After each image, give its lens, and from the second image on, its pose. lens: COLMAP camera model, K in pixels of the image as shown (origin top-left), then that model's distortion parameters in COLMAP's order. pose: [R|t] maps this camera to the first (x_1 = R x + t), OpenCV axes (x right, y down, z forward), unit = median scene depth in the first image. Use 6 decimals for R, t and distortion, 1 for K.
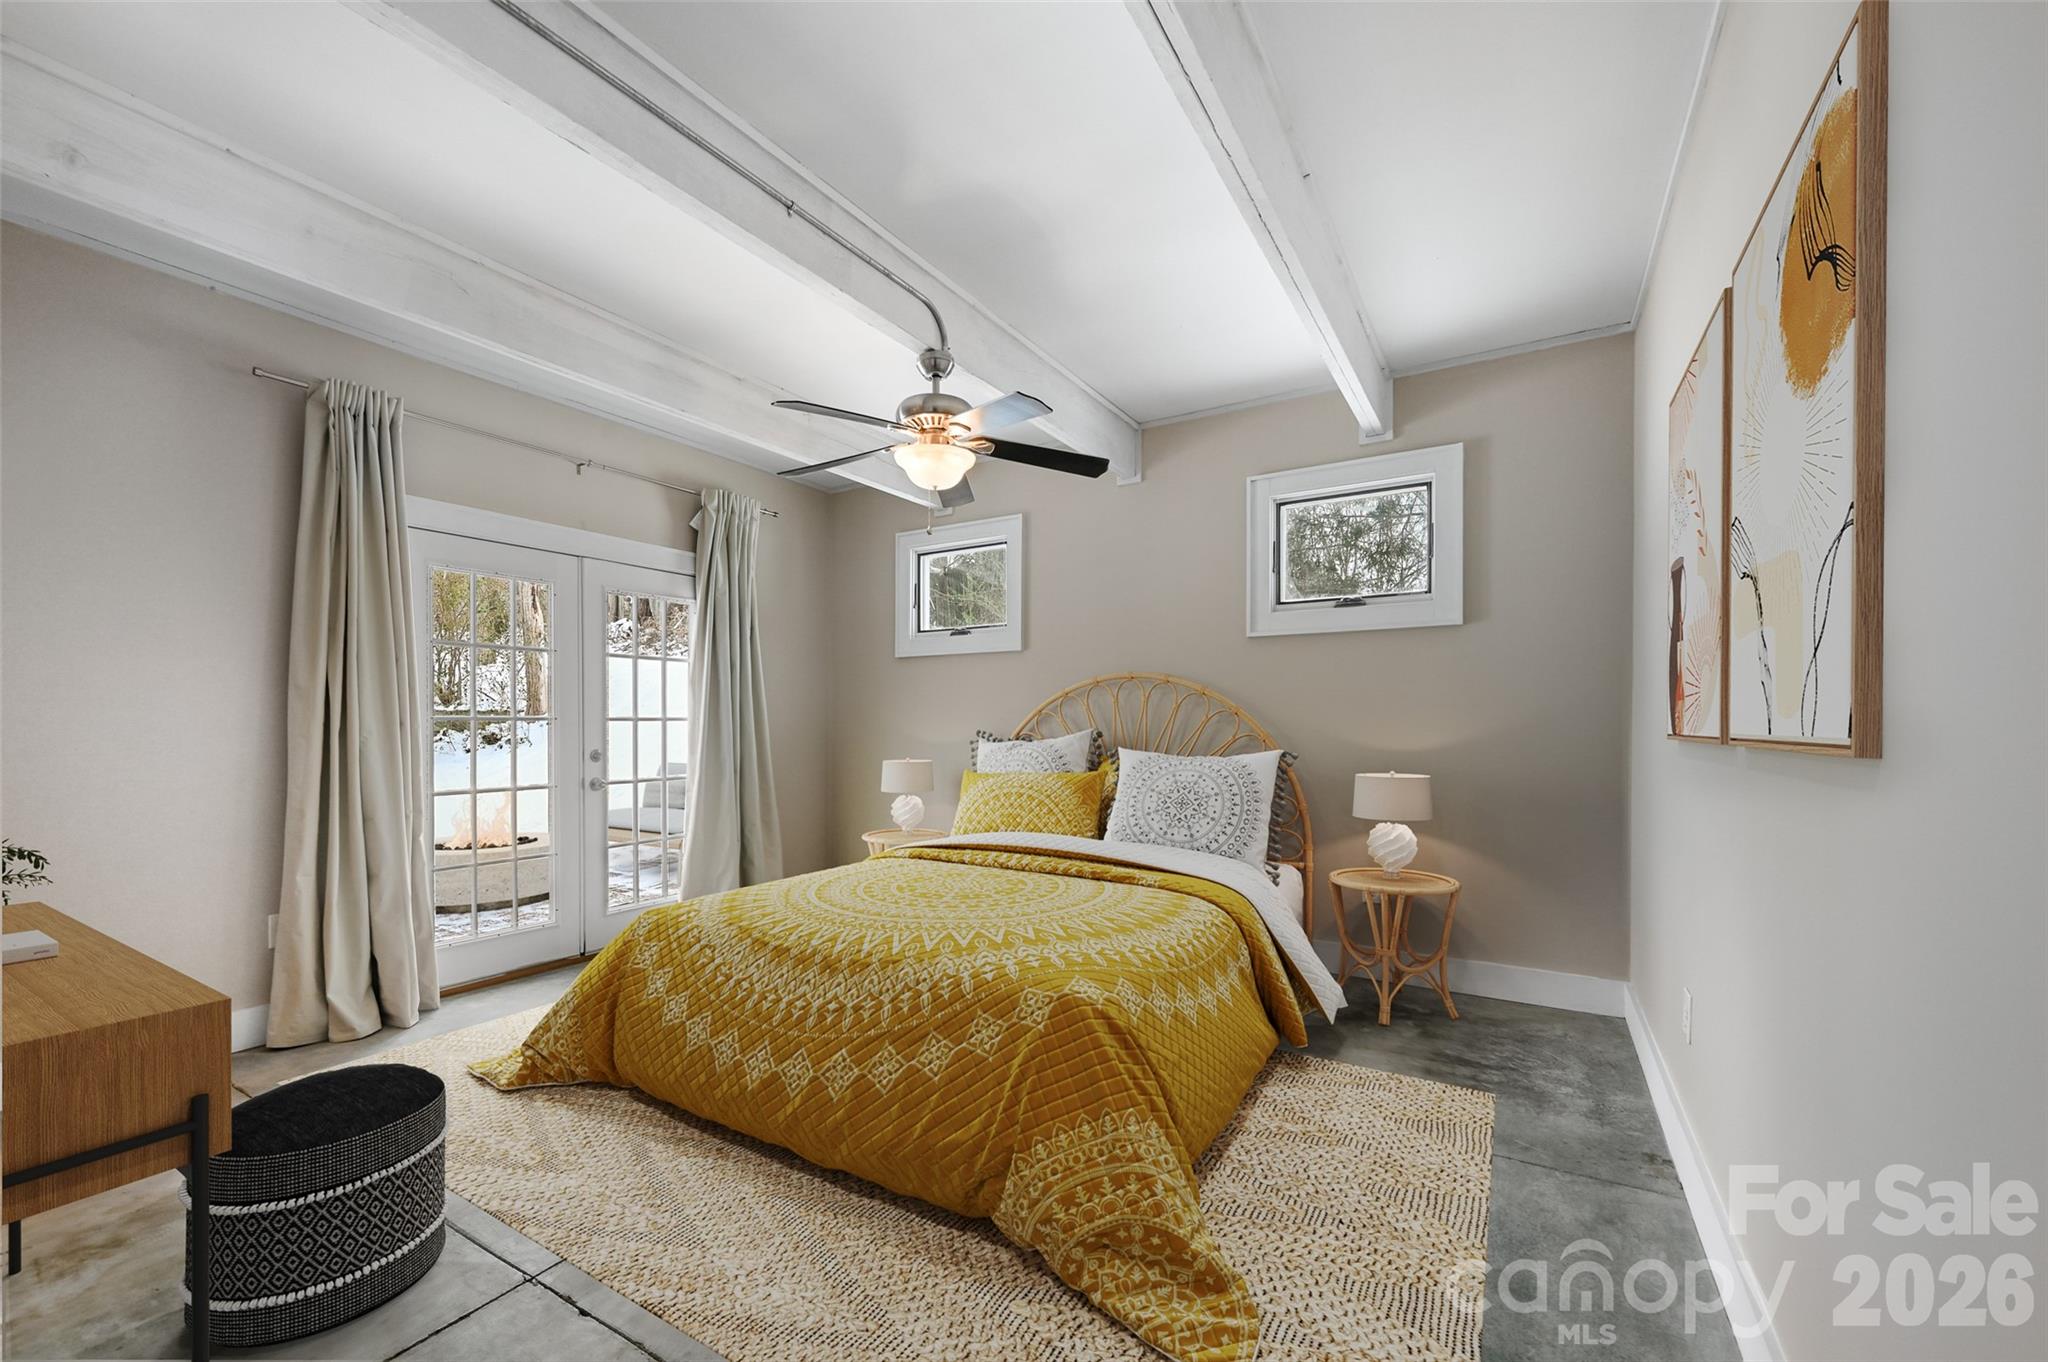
lens RADIAL K [[813.0, 0, 1030.1], [0, 813.0, 726.6], [0, 0, 1]] dist [0.000817, 0.000127]
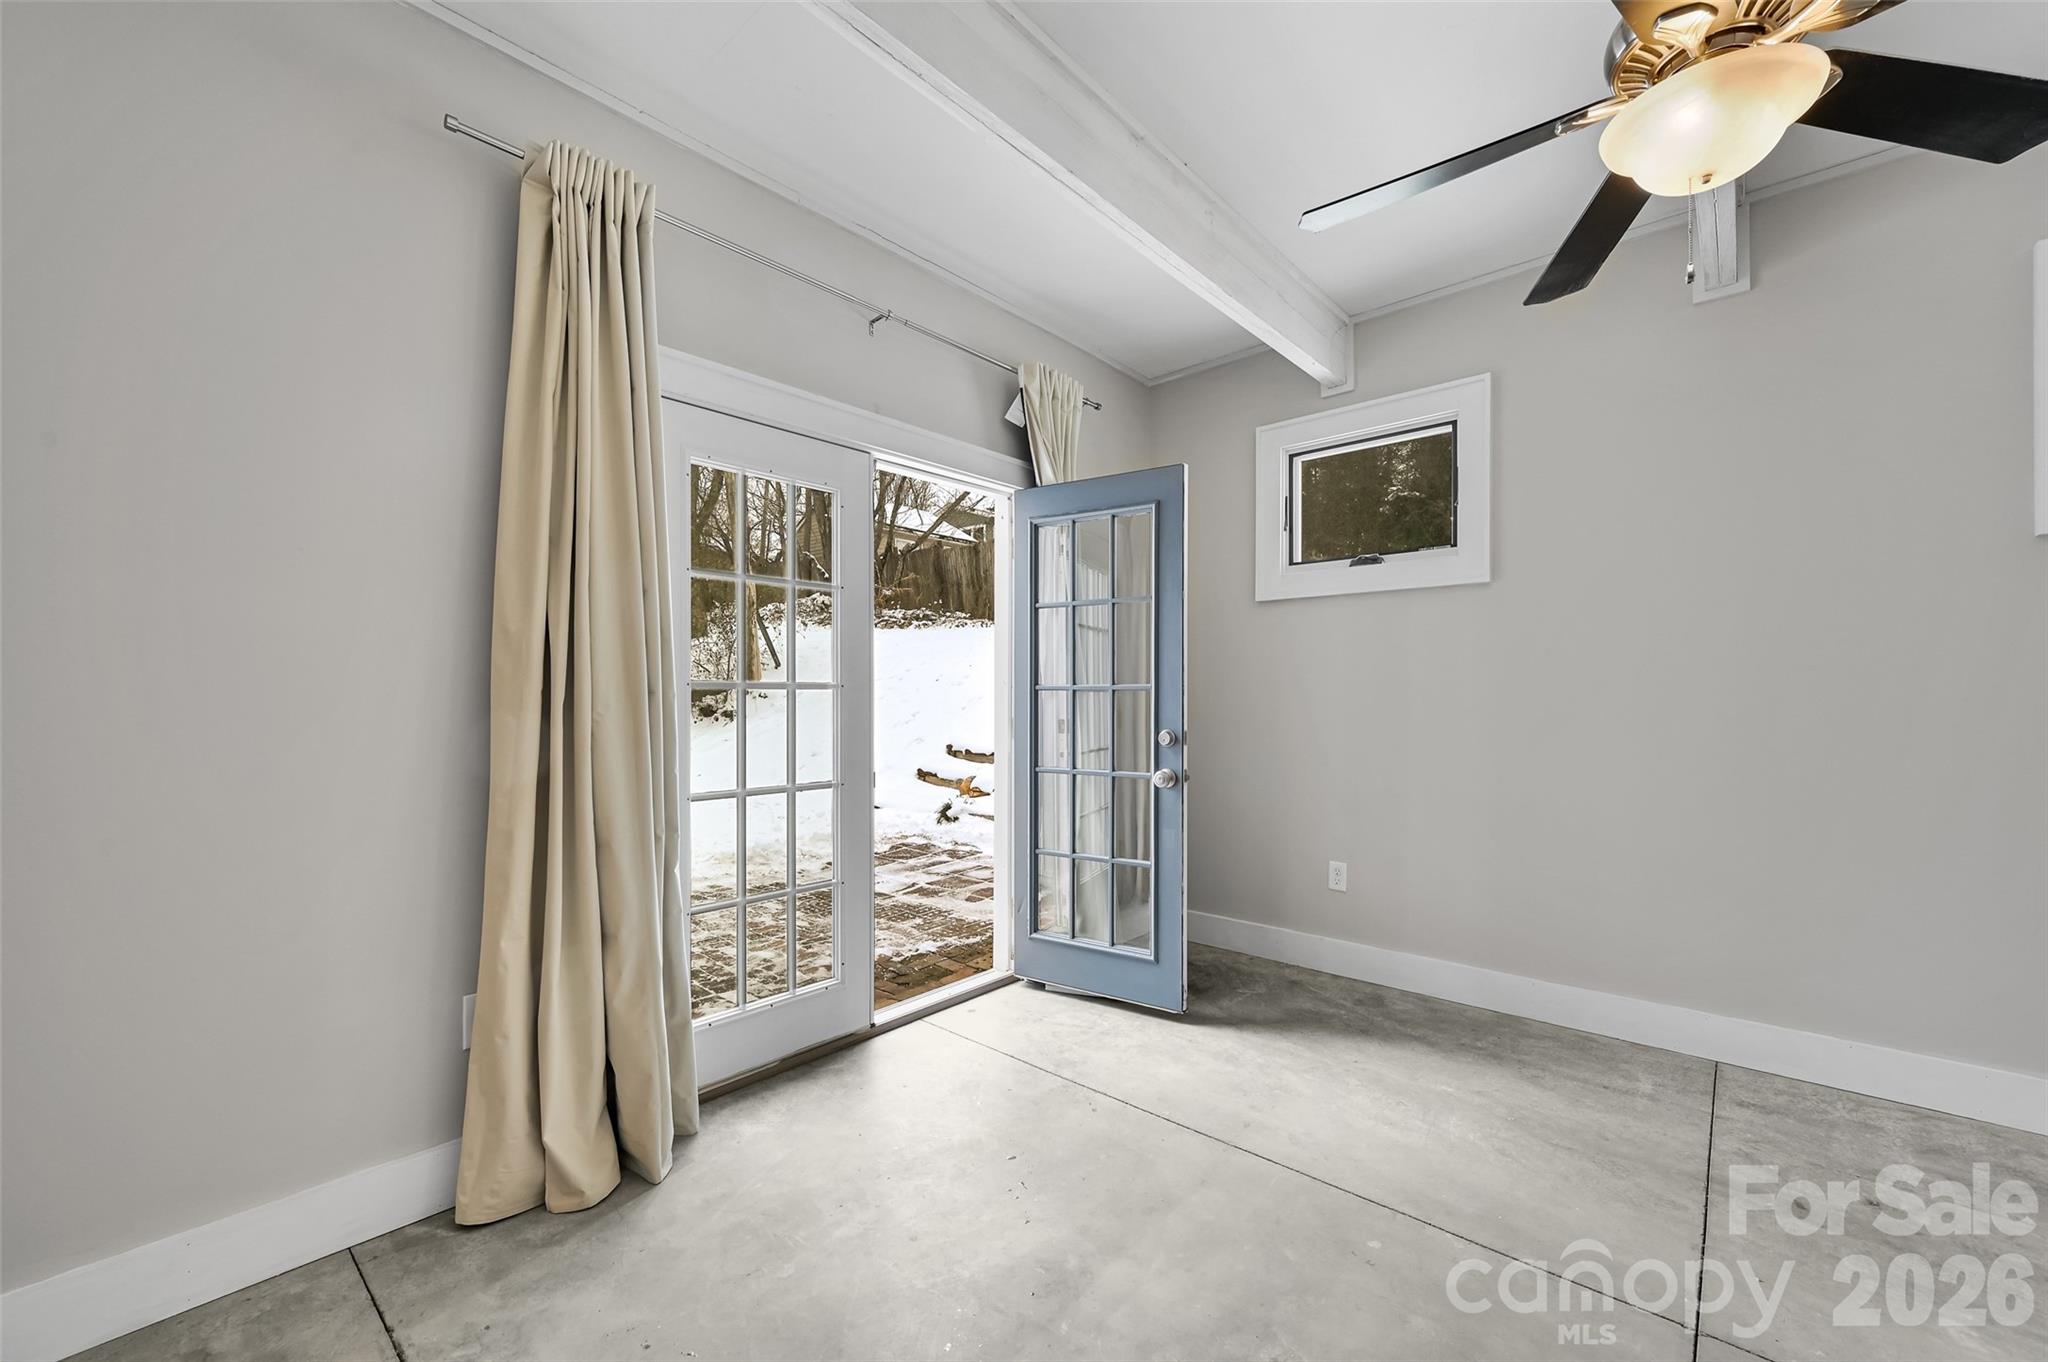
lens RADIAL K [[803.1, 0, 1038.9], [0, 803.1, 694.4], [0, 0, 1]] dist [-0.000753, 0.000035]
pose [[0.984205, 0.000976, -0.177028, -0.372418], [-0.002141, 0.999977, -0.006393, 0.001683], [0.177017, 0.006671, 0.984185, 0.447460]]
